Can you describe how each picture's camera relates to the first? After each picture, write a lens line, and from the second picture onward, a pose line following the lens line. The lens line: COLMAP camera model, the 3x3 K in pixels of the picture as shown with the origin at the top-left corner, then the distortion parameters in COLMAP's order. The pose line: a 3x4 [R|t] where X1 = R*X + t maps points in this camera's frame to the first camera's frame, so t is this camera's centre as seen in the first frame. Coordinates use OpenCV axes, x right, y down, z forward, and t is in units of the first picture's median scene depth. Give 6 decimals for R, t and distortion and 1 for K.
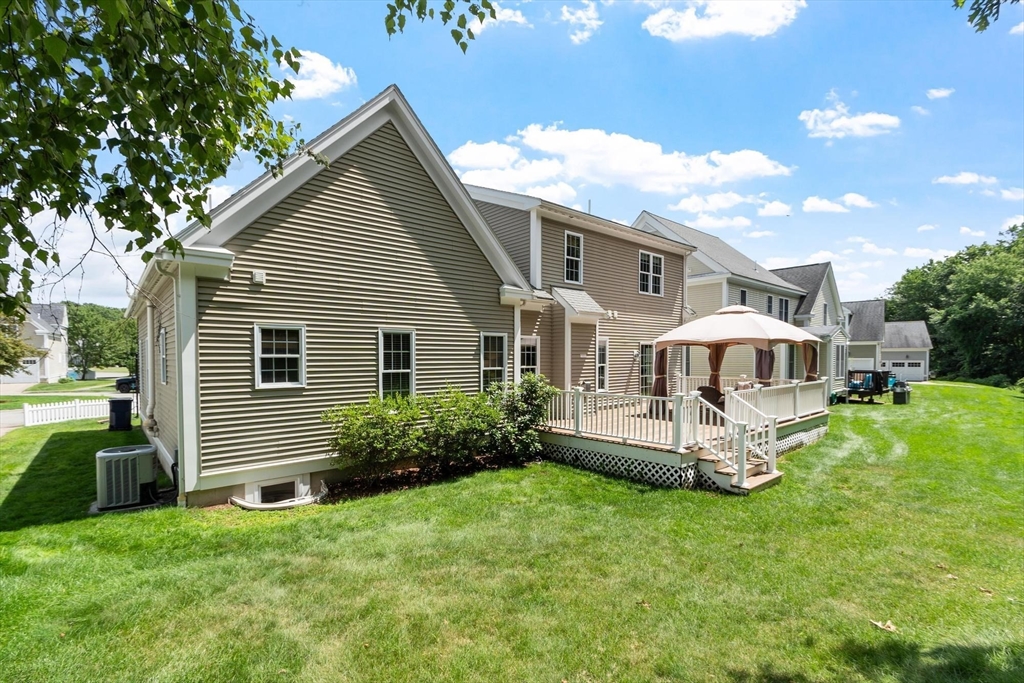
lens RADIAL K [[458.9, 0, 513.2], [0, 458.9, 366.3], [0, 0, 1]] dist [-0.001264, -0.000012]
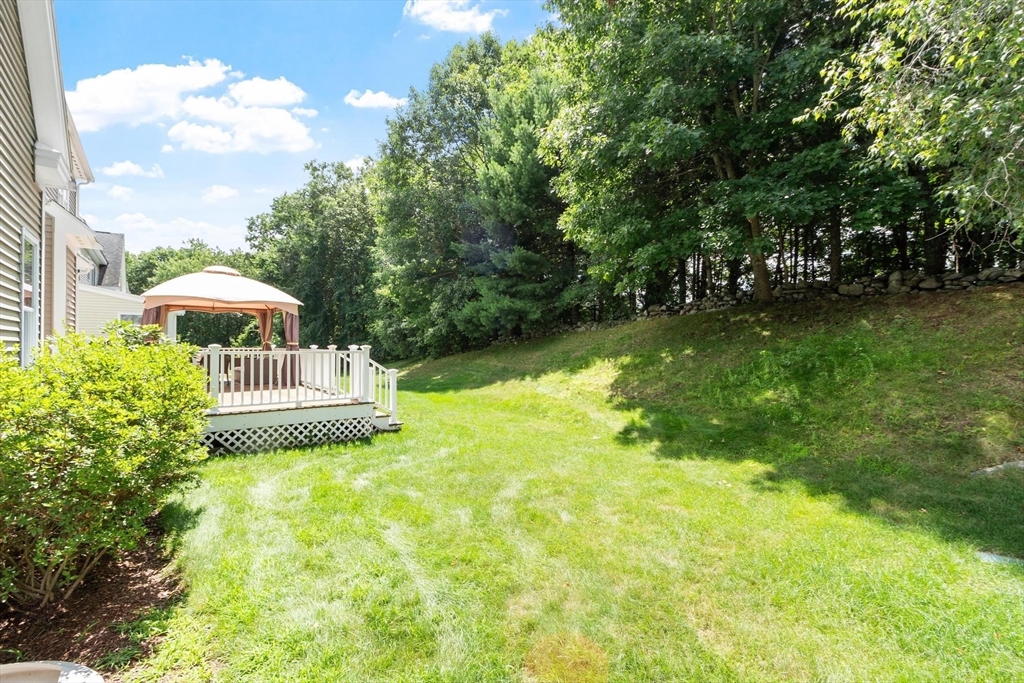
lens RADIAL K [[447.2, 0, 508.4], [0, 447.2, 338.8], [0, 0, 1]] dist [-0.000813, 0.000147]
pose [[0.048123, 0.022400, 0.998590, -0.560330], [0.016597, 0.999593, -0.023222, 0.065039], [-0.998704, 0.017691, 0.047731, 0.561094]]
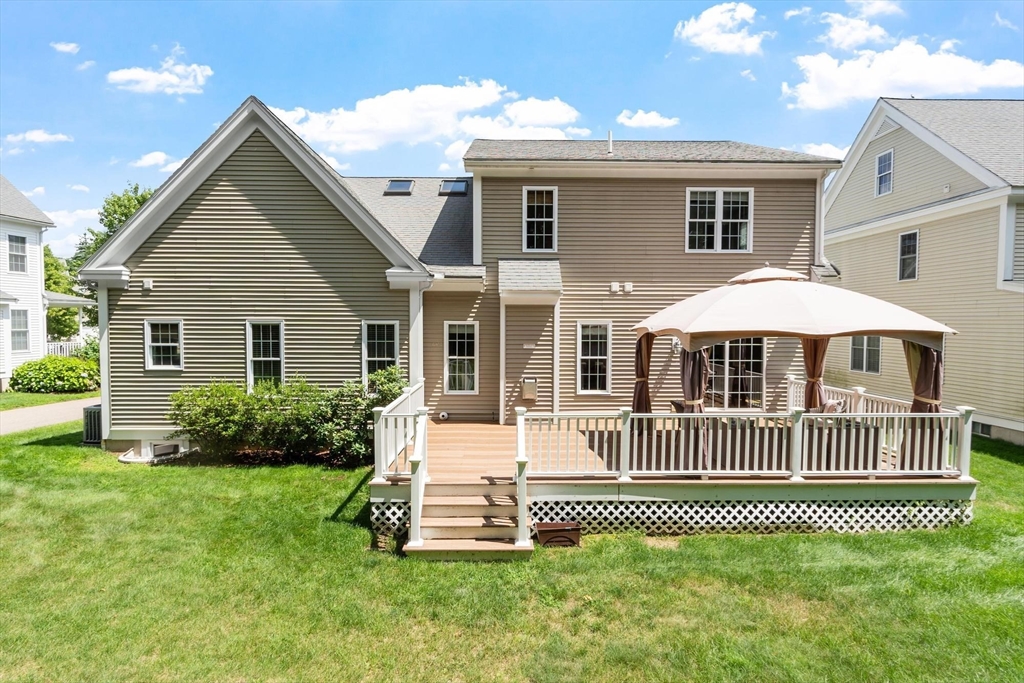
lens RADIAL K [[537.2, 0, 512.0], [0, 537.2, 341.5], [0, 0, 1]] dist [0.006311, -0.000316]
pose [[0.768090, 0.029308, -0.639670, 0.989288], [-0.020184, 0.999564, 0.021560, -0.068778], [0.640023, -0.003649, 0.768347, 0.389059]]
